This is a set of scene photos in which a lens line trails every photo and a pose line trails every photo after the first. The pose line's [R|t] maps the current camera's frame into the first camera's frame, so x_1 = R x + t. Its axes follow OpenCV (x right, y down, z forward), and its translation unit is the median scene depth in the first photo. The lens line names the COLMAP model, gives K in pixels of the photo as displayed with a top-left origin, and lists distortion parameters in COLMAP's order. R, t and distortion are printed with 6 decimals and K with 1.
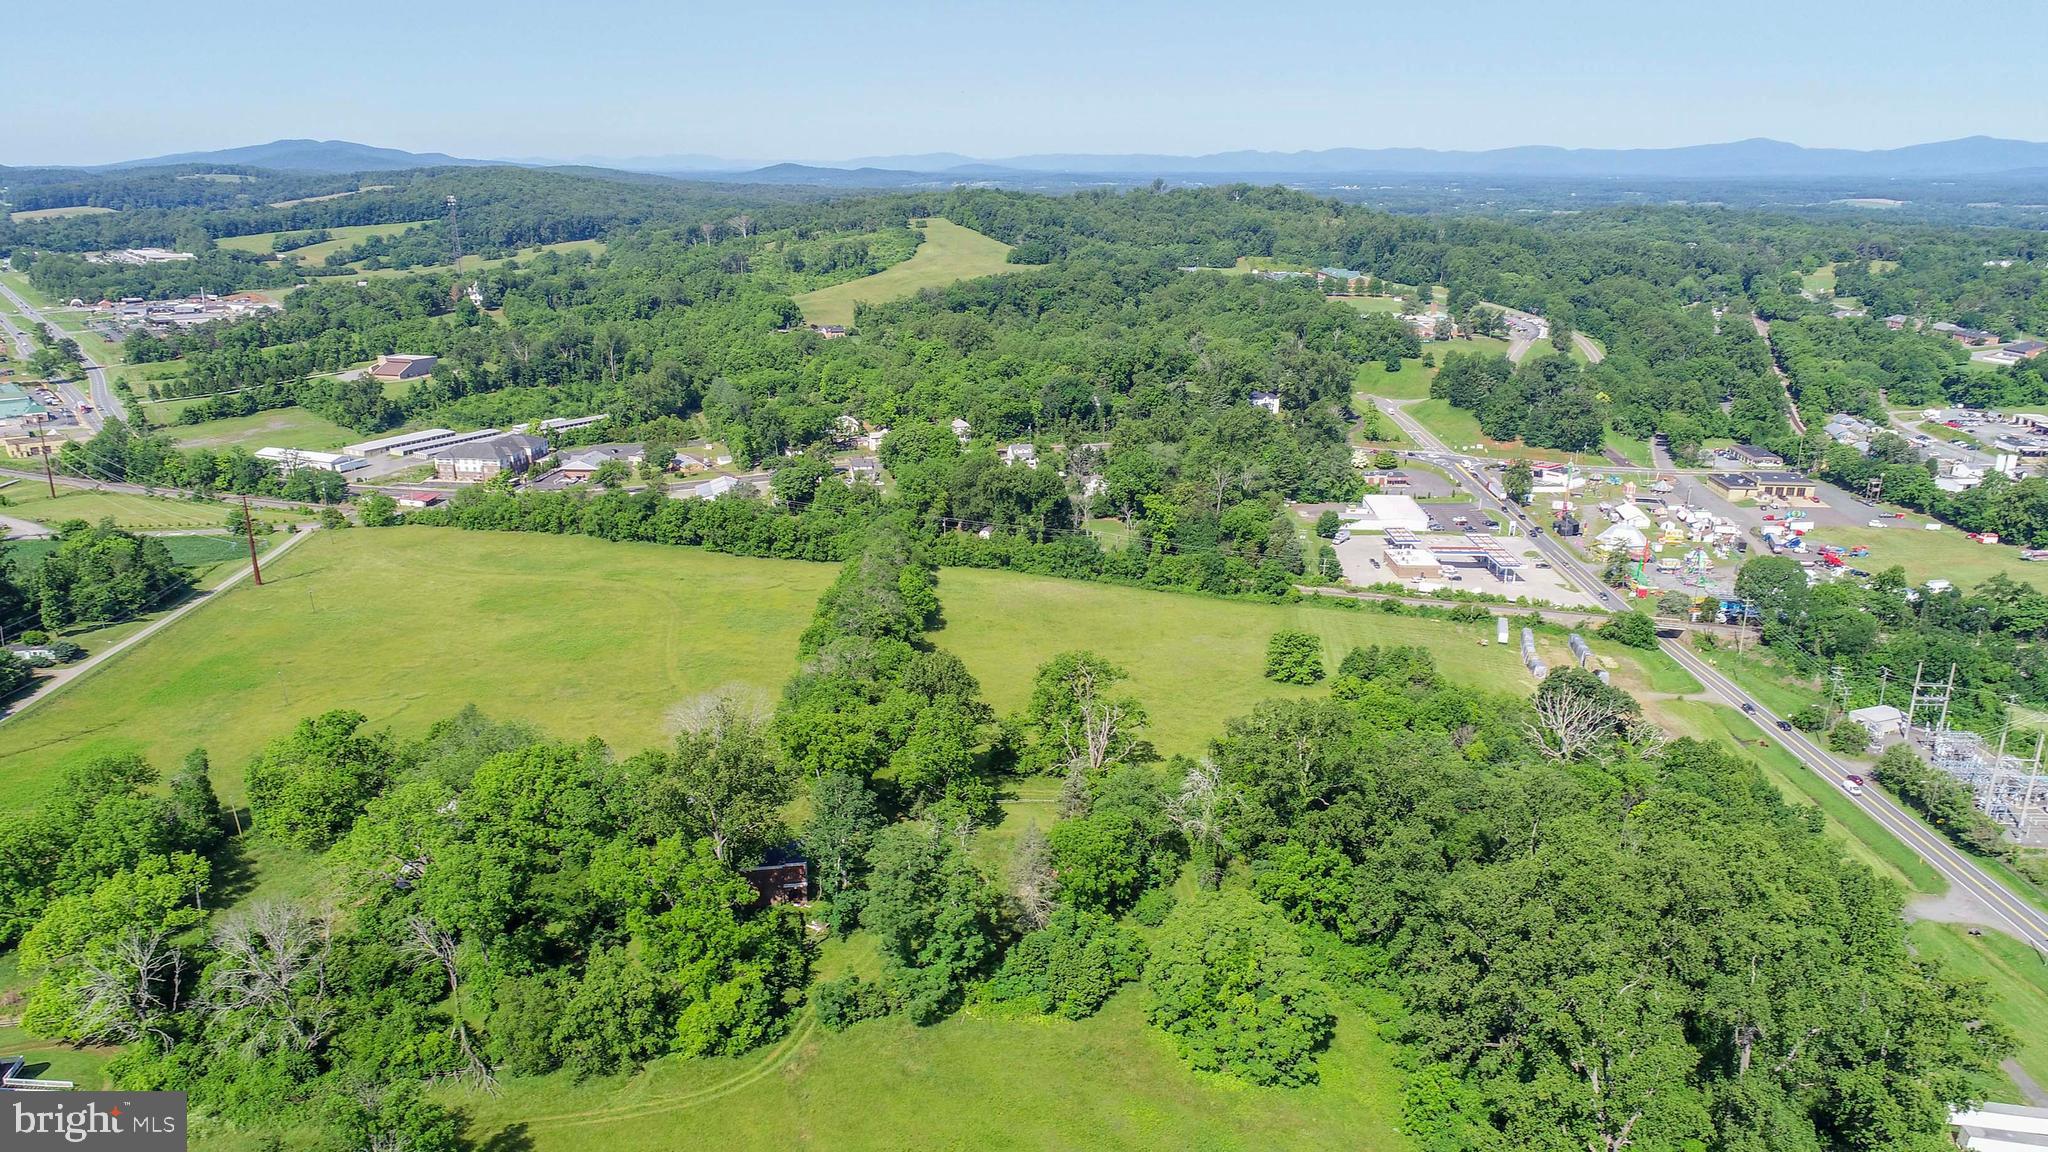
lens RADIAL K [[1367.5, 0, 1024.0], [0, 1367.5, 576.9], [0, 0, 1]] dist [0.006077, 0.003502]
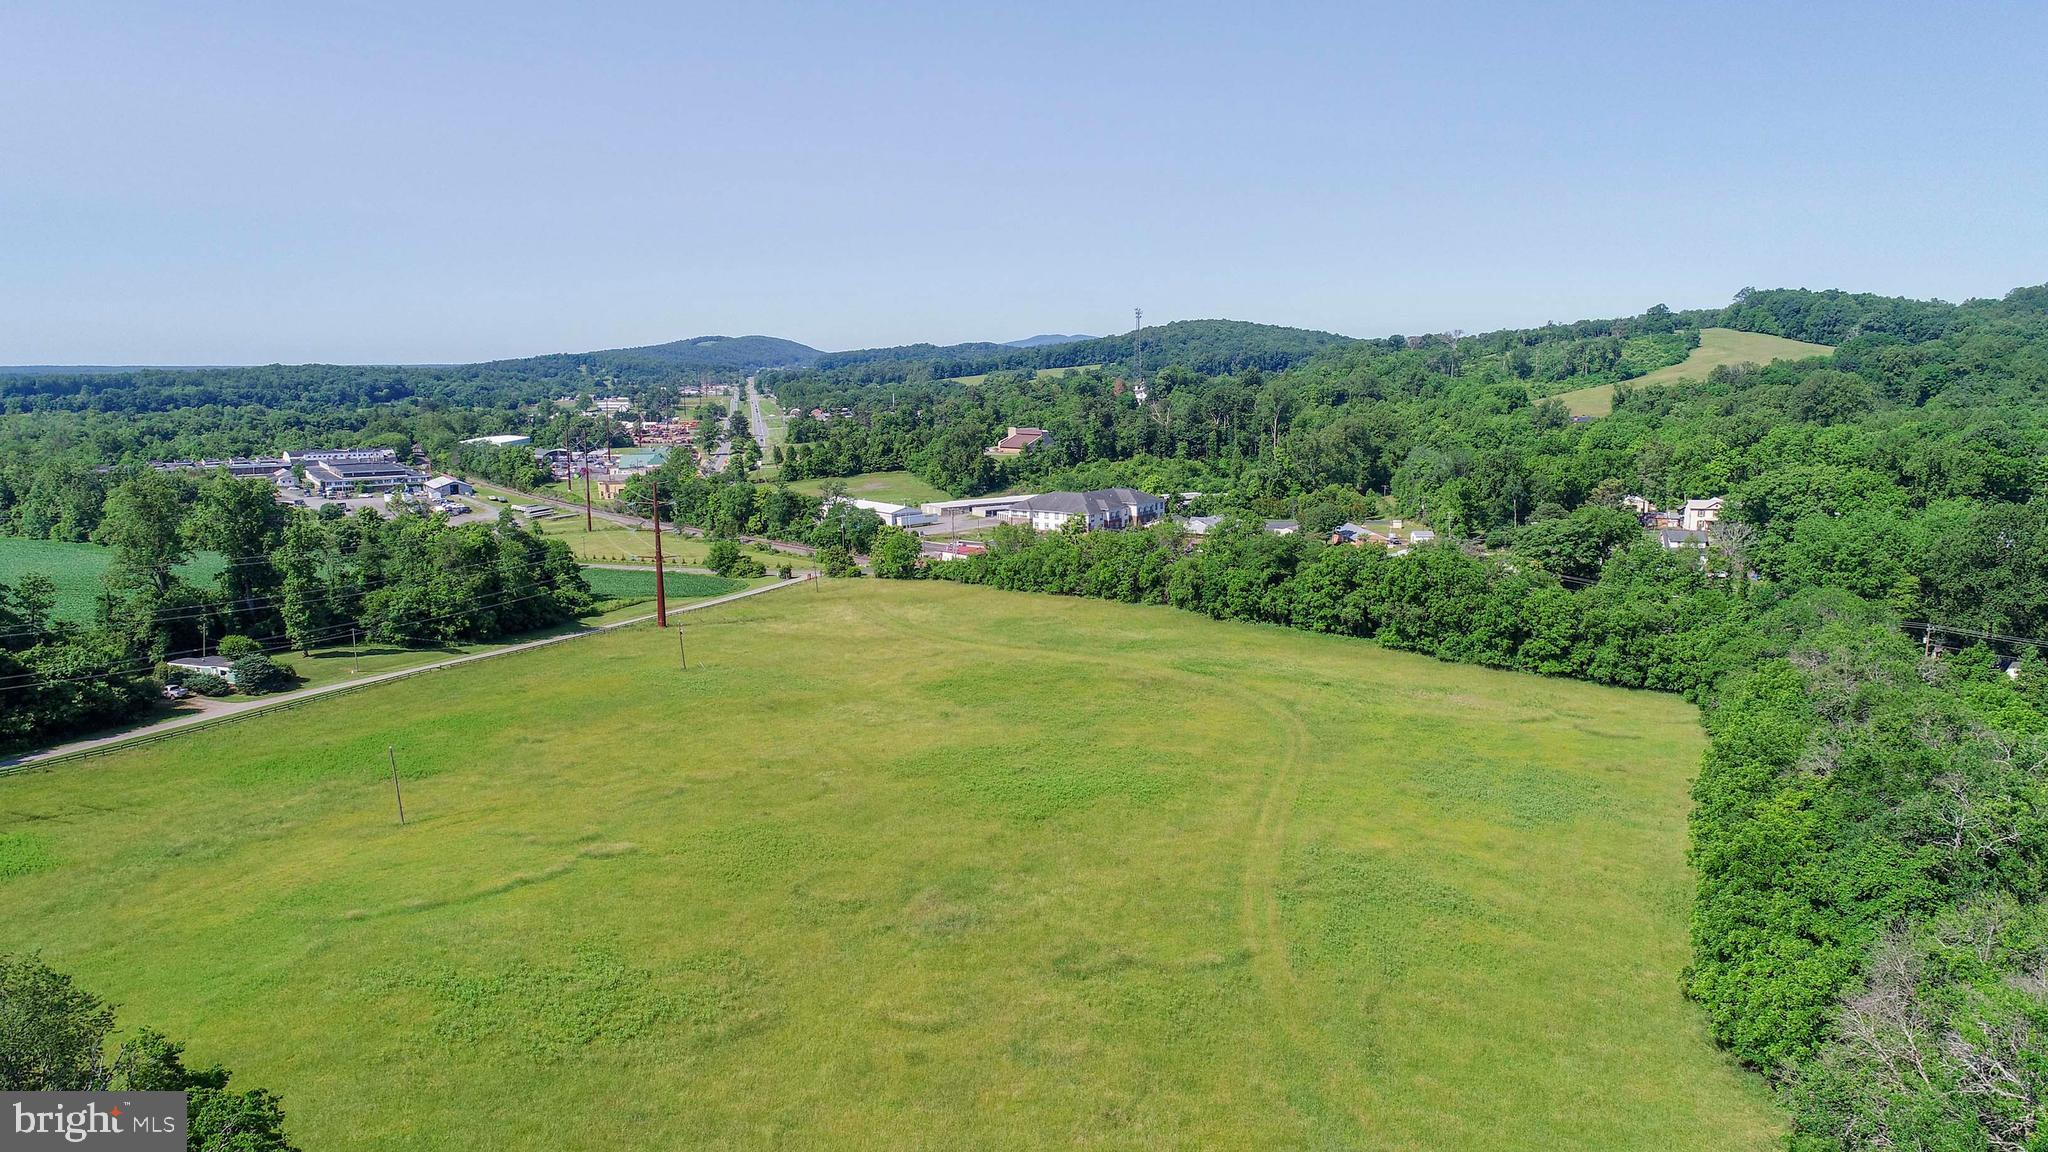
lens RADIAL K [[1367.5, 0, 1024.9], [0, 1367.5, 577.3], [0, 0, 1]] dist [0.006077, 0.003502]
pose [[0.882845, 0.065321, -0.465099, -0.110166], [-0.126691, 0.986694, -0.101907, 0.023746], [0.452254, 0.148892, 0.879374, 0.469538]]
